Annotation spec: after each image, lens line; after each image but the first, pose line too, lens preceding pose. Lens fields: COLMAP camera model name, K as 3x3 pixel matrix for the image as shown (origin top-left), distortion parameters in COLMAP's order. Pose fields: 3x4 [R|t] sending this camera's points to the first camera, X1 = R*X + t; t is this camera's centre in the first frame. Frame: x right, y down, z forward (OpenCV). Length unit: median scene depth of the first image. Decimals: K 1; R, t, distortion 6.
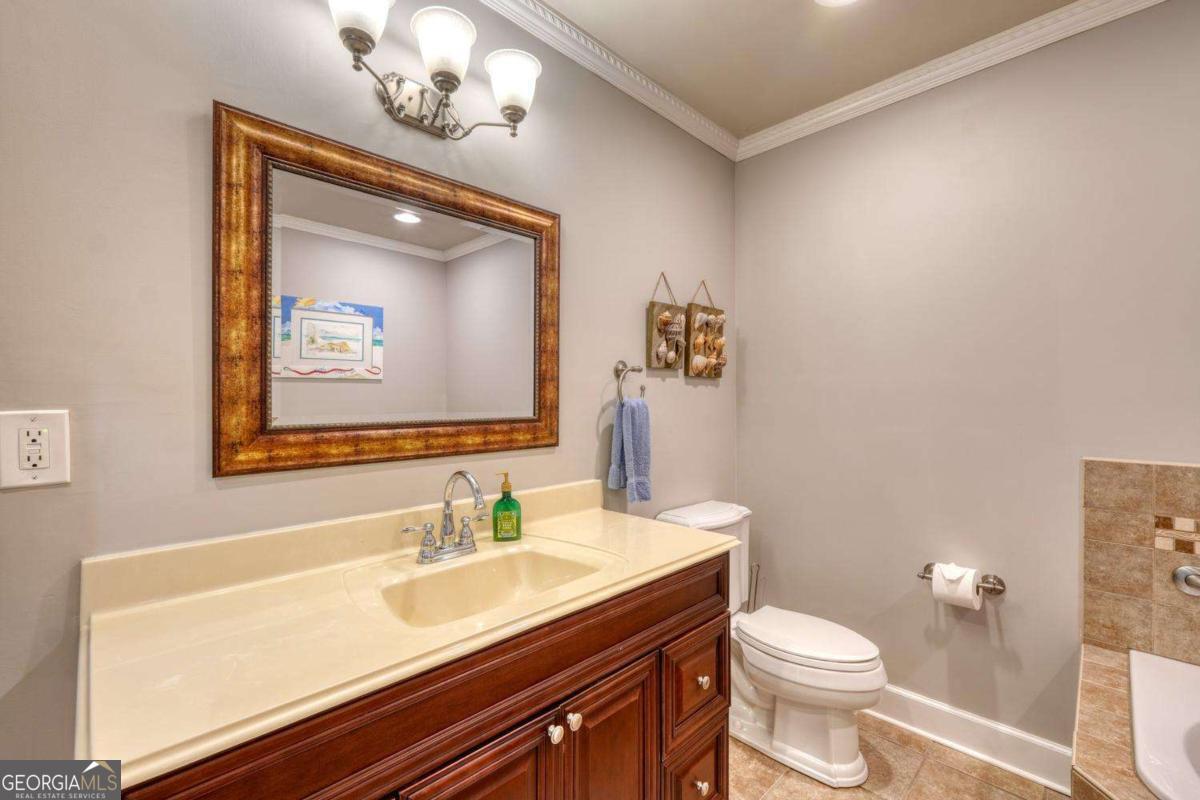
lens RADIAL K [[512.5, 0, 599.2], [0, 512.5, 395.1], [0, 0, 1]] dist [0.009572, 0.000191]
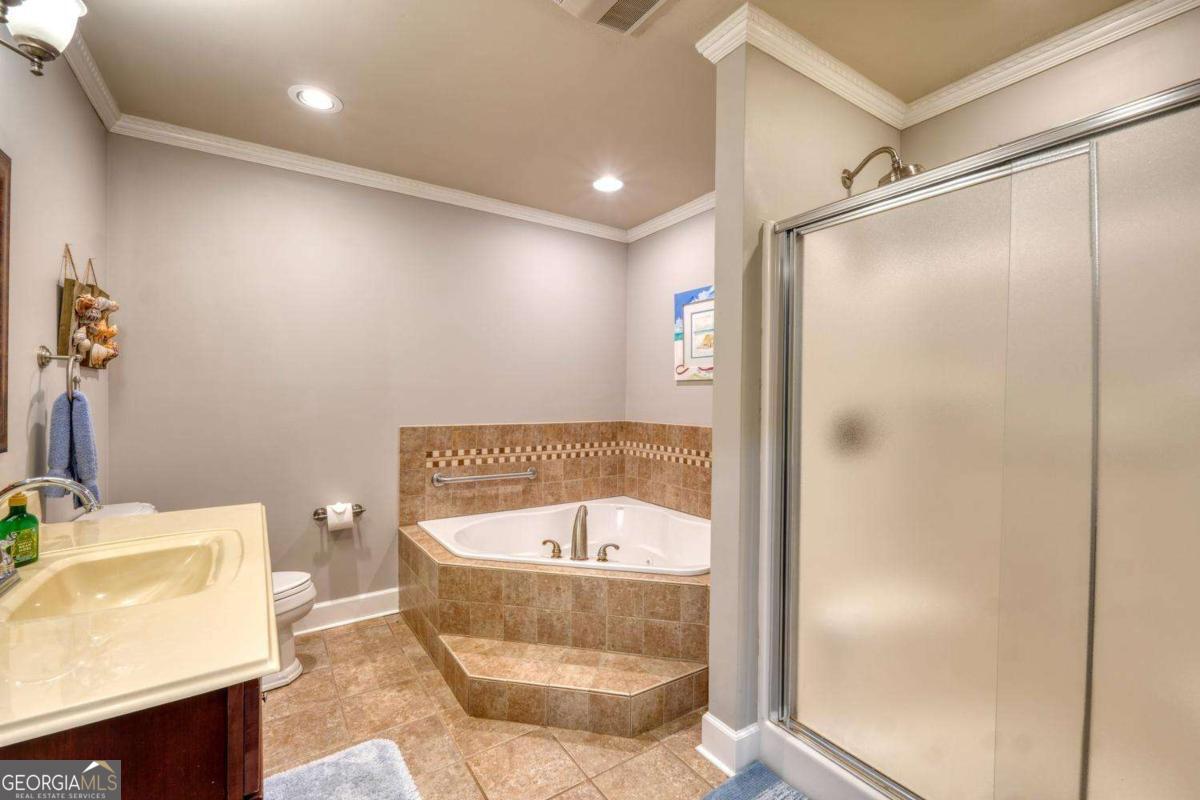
lens RADIAL K [[512.5, 0, 598.9], [0, 512.5, 398.5], [0, 0, 1]] dist [0.009572, 0.000191]
pose [[0.201036, -0.006703, 0.979561, -0.694156], [-0.006041, 0.999949, 0.008083, 0.005753], [-0.979565, -0.007543, 0.200985, -0.049459]]
